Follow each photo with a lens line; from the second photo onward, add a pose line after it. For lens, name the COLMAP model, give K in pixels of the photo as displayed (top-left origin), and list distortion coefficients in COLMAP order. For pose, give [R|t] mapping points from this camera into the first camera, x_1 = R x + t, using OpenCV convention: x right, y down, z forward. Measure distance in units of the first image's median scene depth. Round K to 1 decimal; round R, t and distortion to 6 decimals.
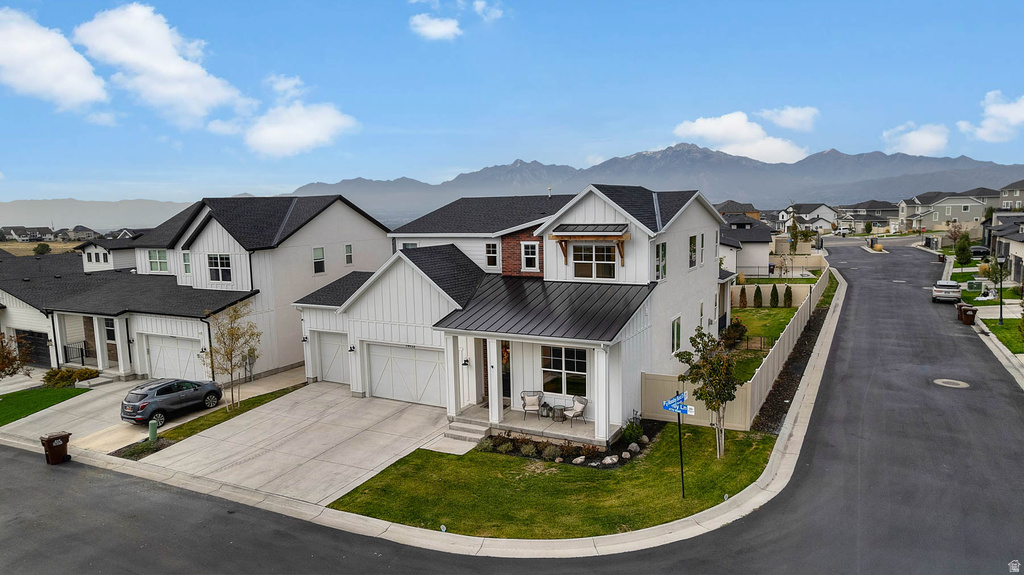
lens RADIAL K [[656.7, 0, 513.8], [0, 656.7, 287.4], [0, 0, 1]] dist [-0.077858, 0.069246]
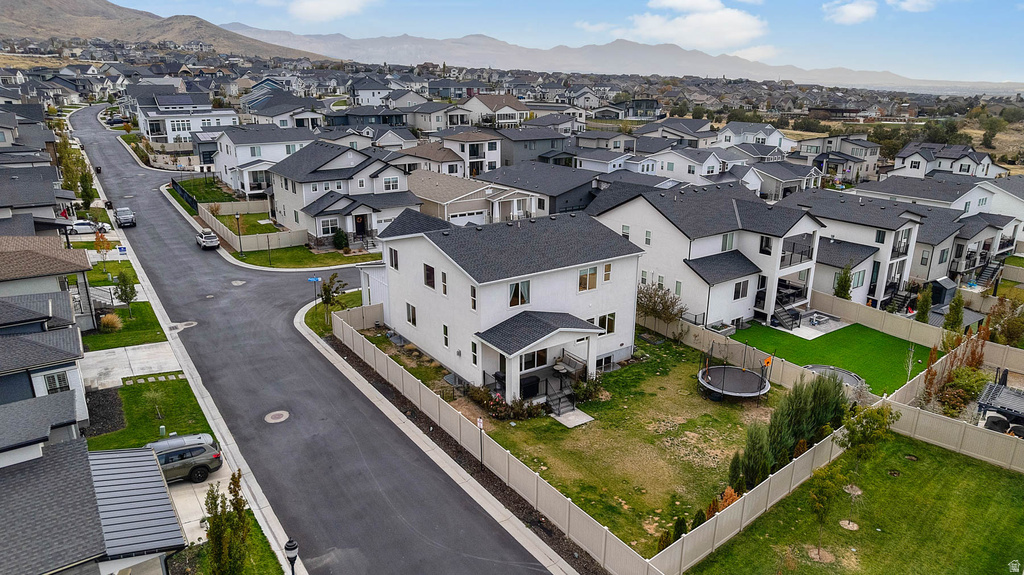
lens RADIAL K [[656.7, 0, 513.8], [0, 656.7, 287.4], [0, 0, 1]] dist [-0.077858, 0.069246]
pose [[-0.443563, 0.293445, -0.846842, 1.528399], [-0.105763, 0.921140, 0.374587, -0.635012], [0.889981, 0.255717, -0.377548, 1.890618]]
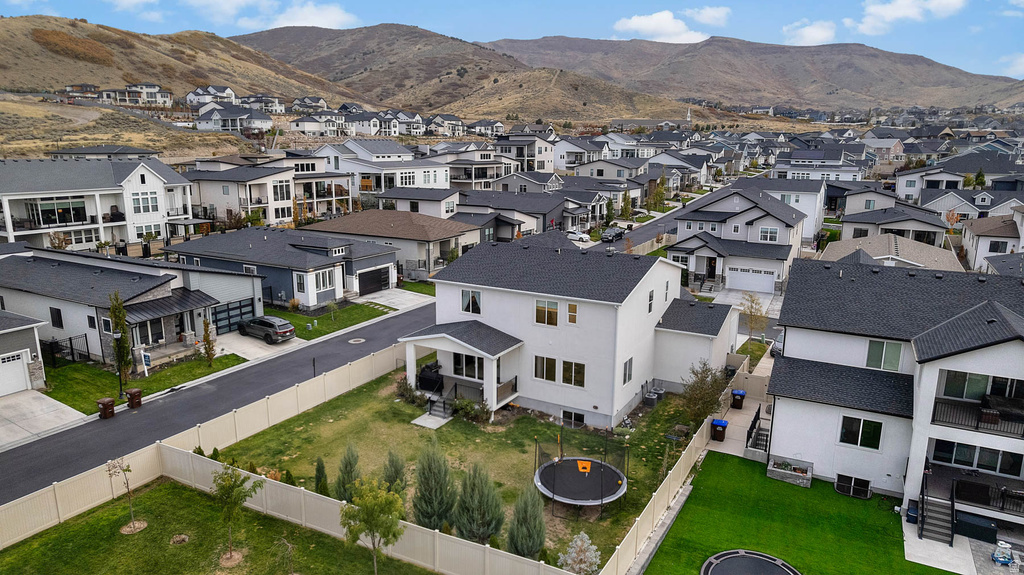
lens RADIAL K [[656.7, 0, 513.8], [0, 656.7, 287.4], [0, 0, 1]] dist [-0.077858, 0.069246]
pose [[-0.999678, 0.016085, 0.019638, 0.198860], [0.021735, 0.942013, 0.334871, -0.625813], [-0.013113, 0.335190, -0.942059, 2.776655]]
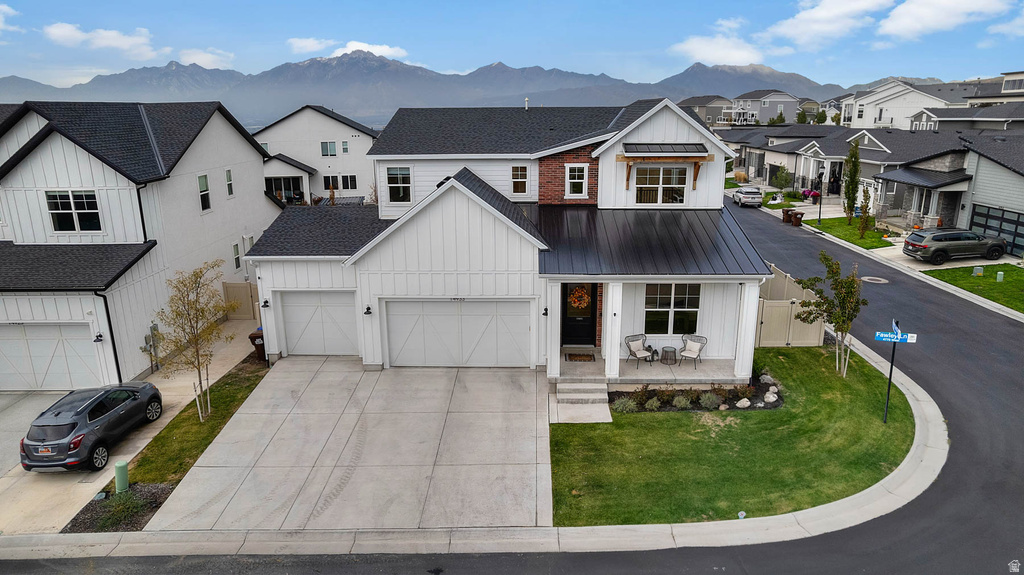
lens RADIAL K [[656.7, 0, 513.8], [0, 656.7, 287.4], [0, 0, 1]] dist [-0.077858, 0.069246]
pose [[0.889924, -0.102484, 0.444446, -0.448128], [0.042340, 0.988784, 0.143224, -0.035625], [-0.454140, -0.108640, 0.884282, 0.261432]]
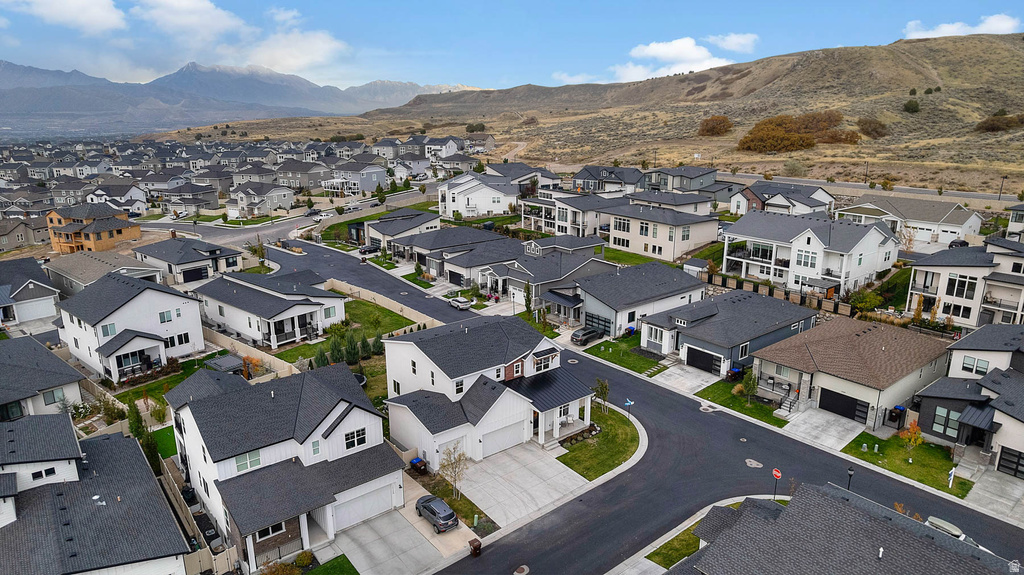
lens RADIAL K [[656.7, 0, 513.8], [0, 656.7, 287.4], [0, 0, 1]] dist [-0.077858, 0.069246]
pose [[0.381994, -0.220716, 0.897421, -1.990390], [0.106229, 0.975112, 0.194606, -0.779987], [-0.918039, 0.020994, 0.395933, 0.094892]]
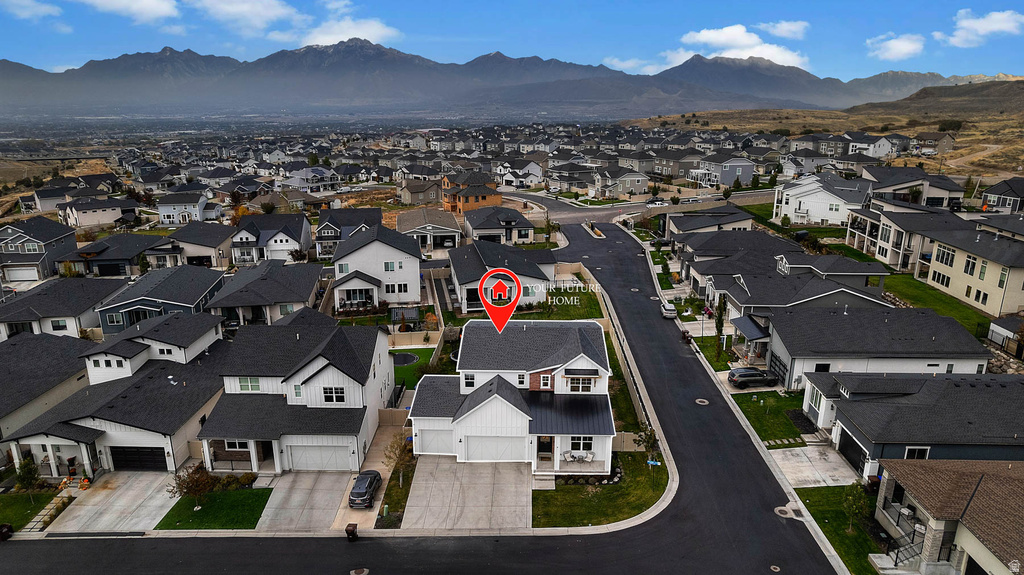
lens RADIAL K [[659.2, 0, 514.1], [0, 659.2, 287.2], [0, 0, 1]] dist [-0.071618, 0.065795]
pose [[0.887811, -0.099376, 0.449350, -0.955623], [0.031273, 0.987178, 0.156532, -0.662496], [-0.459144, -0.124918, 0.879535, -0.719639]]
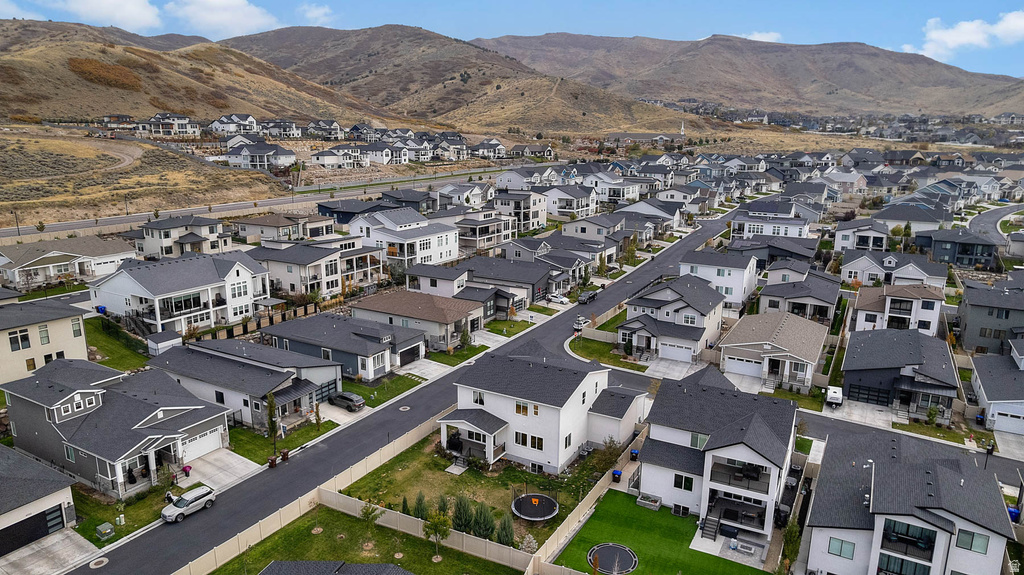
lens RADIAL K [[656.7, 0, 513.8], [0, 656.7, 287.4], [0, 0, 1]] dist [-0.077858, 0.069246]
pose [[-0.999641, 0.012791, 0.023557, 0.122452], [0.020125, 0.938631, 0.344334, -1.385070], [-0.017707, 0.344685, -0.938552, 3.635016]]
